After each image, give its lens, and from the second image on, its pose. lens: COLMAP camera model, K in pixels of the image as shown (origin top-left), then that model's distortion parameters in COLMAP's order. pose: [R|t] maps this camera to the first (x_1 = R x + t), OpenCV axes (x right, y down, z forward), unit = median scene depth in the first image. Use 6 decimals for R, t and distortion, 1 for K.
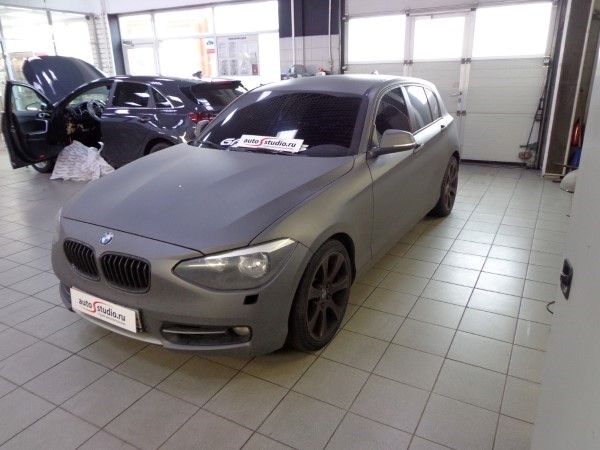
lens RADIAL K [[447.3, 0, 303.3], [0, 447.3, 223.8], [0, 0, 1]] dist [0.003804, 0.003806]
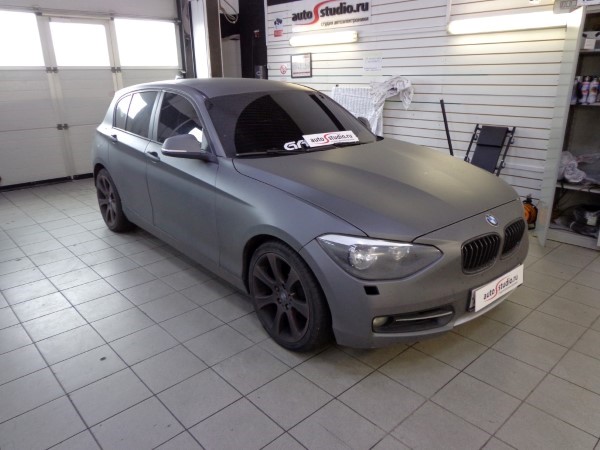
lens RADIAL K [[447.3, 0, 301.2], [0, 447.3, 224.7], [0, 0, 1]] dist [0.003804, 0.003806]
pose [[0.326122, -0.282368, 0.902171, -0.517176], [0.313295, 0.932697, 0.178671, -0.095654], [-0.891903, 0.224377, 0.392638, 0.332384]]
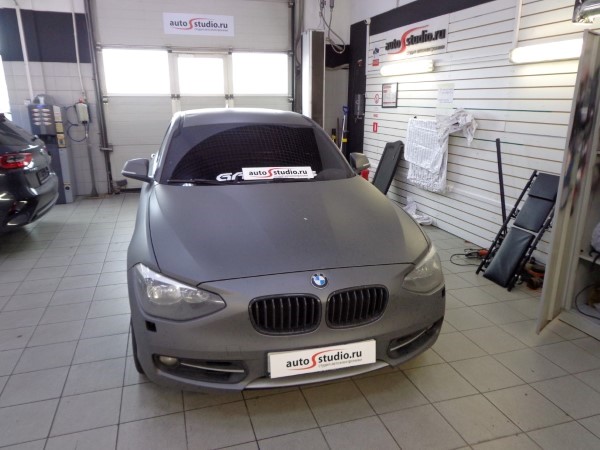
lens RADIAL K [[447.3, 0, 299.4], [0, 447.3, 224.7], [0, 0, 1]] dist [0.003804, 0.003806]
pose [[0.696794, -0.168551, 0.697186, -0.368069], [0.215326, 0.976320, 0.020829, -0.036093], [-0.684188, 0.135608, 0.716588, 0.118327]]
